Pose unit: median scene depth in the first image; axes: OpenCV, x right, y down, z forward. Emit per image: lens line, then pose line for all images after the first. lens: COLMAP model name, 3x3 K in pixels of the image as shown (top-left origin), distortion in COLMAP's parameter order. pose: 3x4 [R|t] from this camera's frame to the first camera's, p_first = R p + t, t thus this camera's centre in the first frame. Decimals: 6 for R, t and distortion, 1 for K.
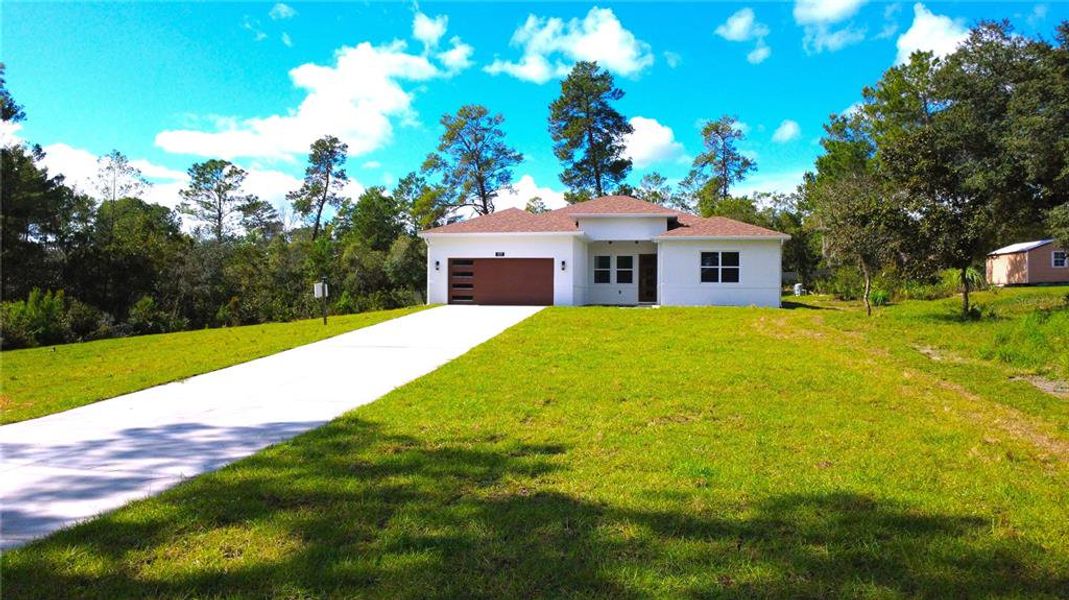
lens RADIAL K [[778.5, 0, 538.3], [0, 778.5, 296.2], [0, 0, 1]] dist [0.002216, 0.003295]
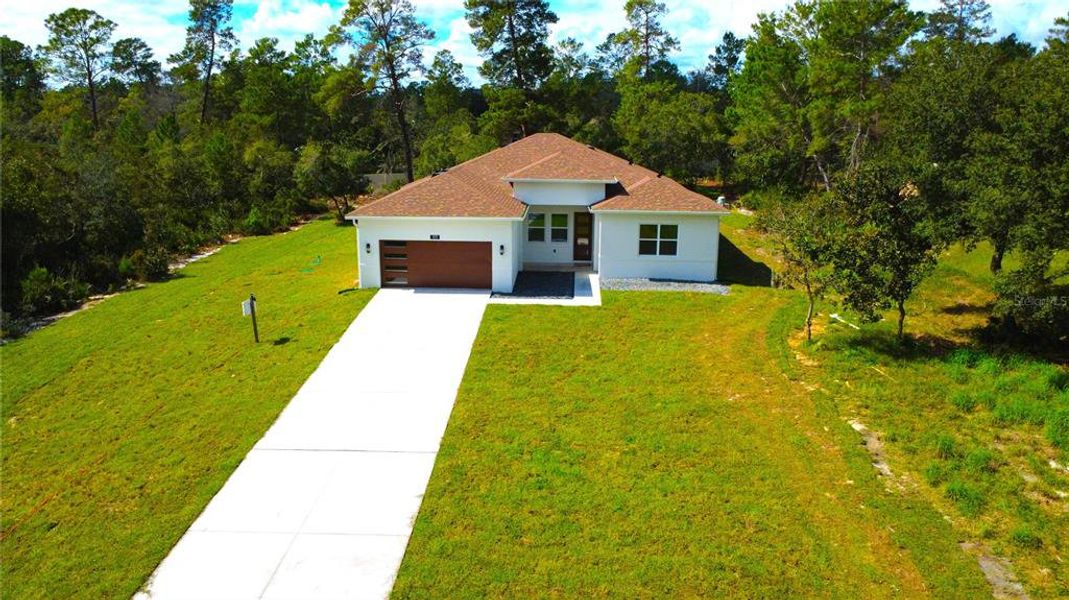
lens RADIAL K [[778.5, 0, 538.3], [0, 778.5, 296.2], [0, 0, 1]] dist [0.002216, 0.003295]
pose [[0.992425, -0.028157, 0.119580, -0.020449], [-0.000619, 0.972222, 0.234060, -0.106412], [-0.122849, -0.232361, 0.964840, 0.025450]]
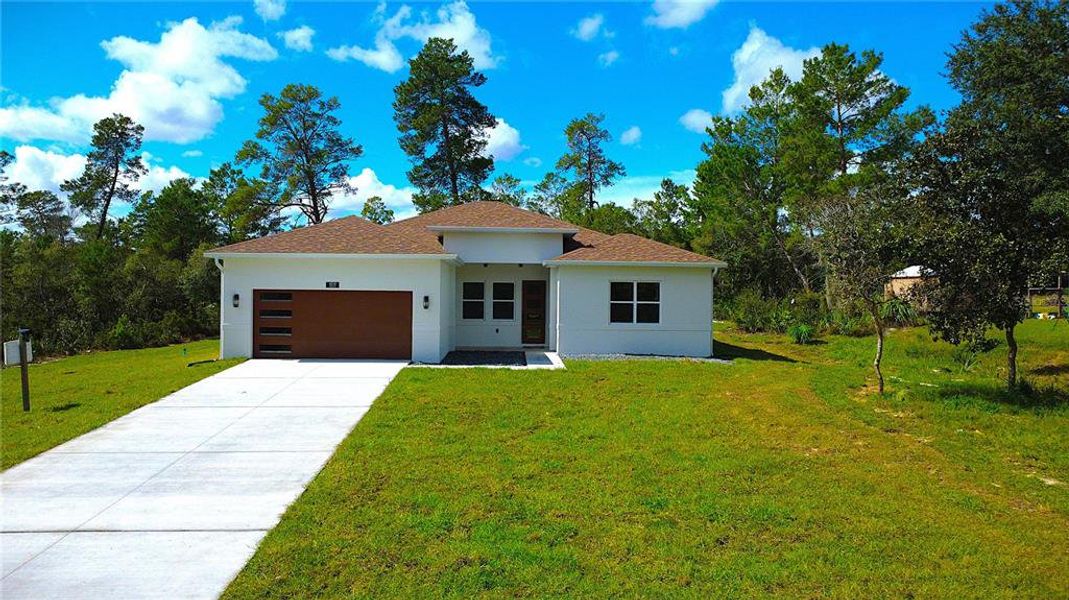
lens RADIAL K [[778.5, 0, 538.3], [0, 778.5, 296.2], [0, 0, 1]] dist [0.002216, 0.003295]
pose [[0.978603, 0.003866, 0.205720, -0.006730], [-0.003819, 0.999993, -0.000624, -0.022789], [-0.205721, -0.000175, 0.978611, 0.151494]]
